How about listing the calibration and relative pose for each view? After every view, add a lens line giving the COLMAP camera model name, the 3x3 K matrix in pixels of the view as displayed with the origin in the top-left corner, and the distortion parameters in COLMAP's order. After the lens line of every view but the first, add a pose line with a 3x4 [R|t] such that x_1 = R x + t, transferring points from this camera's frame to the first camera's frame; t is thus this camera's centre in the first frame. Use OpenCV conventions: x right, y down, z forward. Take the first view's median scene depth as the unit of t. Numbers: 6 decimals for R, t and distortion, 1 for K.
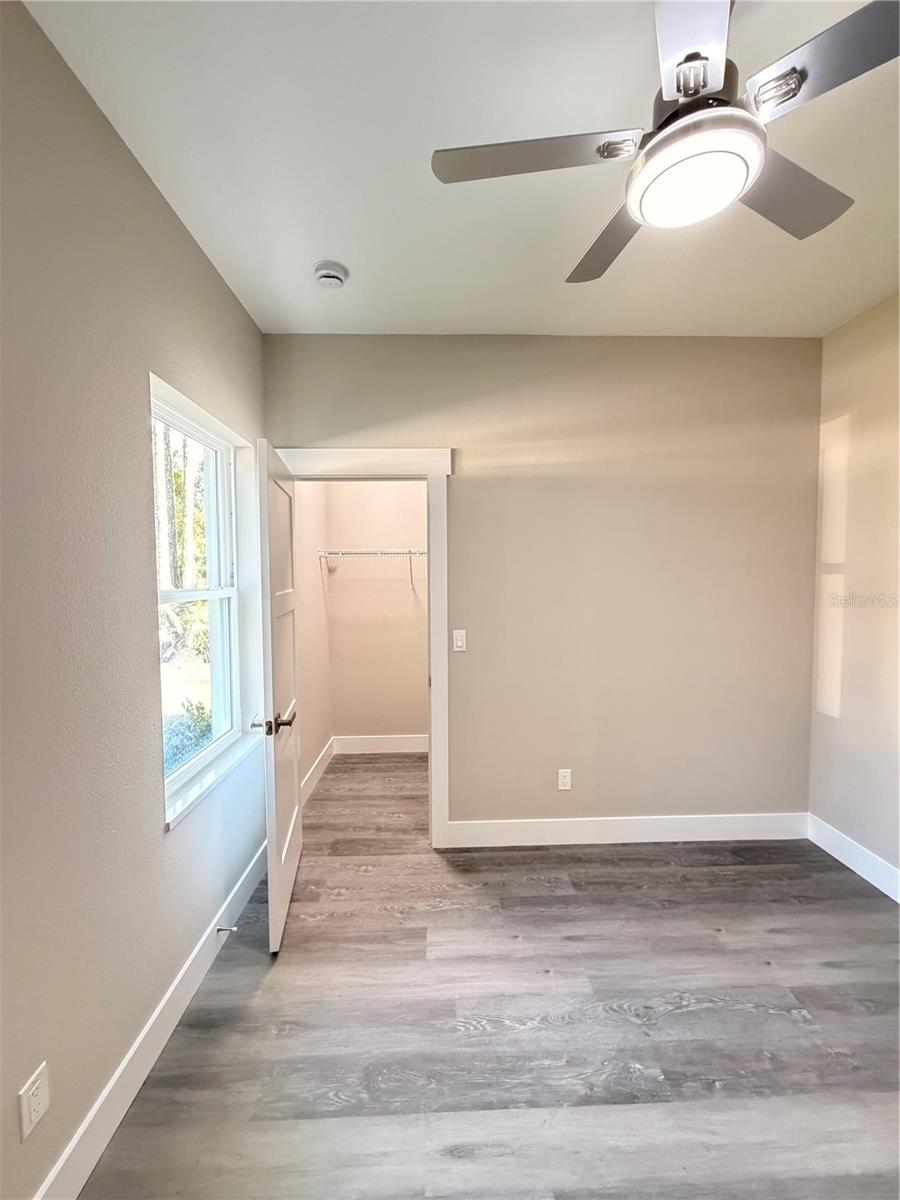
lens RADIAL K [[479.1, 0, 448.9], [0, 479.1, 608.5], [0, 0, 1]] dist [-0.001649, 0.000700]
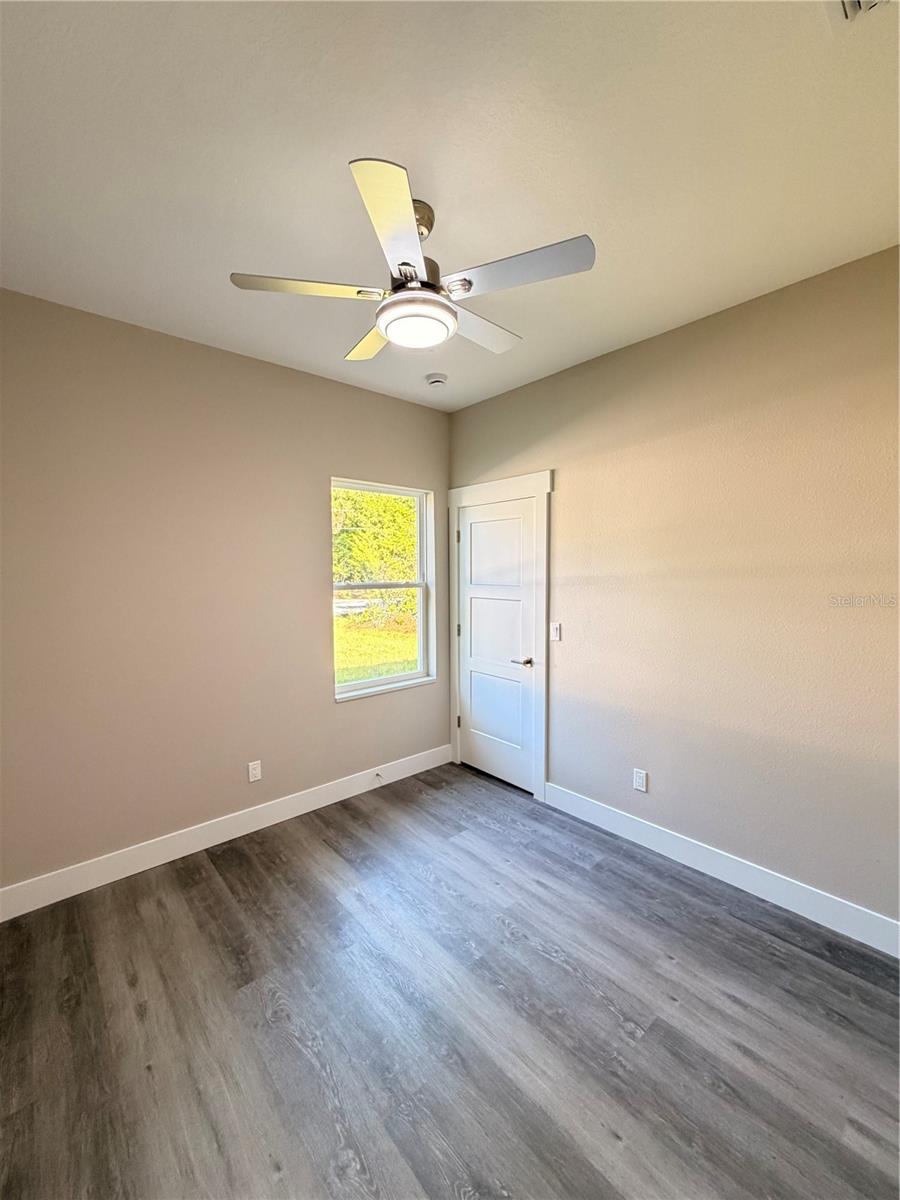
lens RADIAL K [[479.1, 0, 439.1], [0, 479.1, 590.8], [0, 0, 1]] dist [-0.001649, 0.000700]
pose [[0.628666, 0.034699, -0.776901, 0.908268], [-0.058185, 0.998303, -0.002495, -0.007637], [0.775496, 0.046772, 0.629618, 0.033862]]
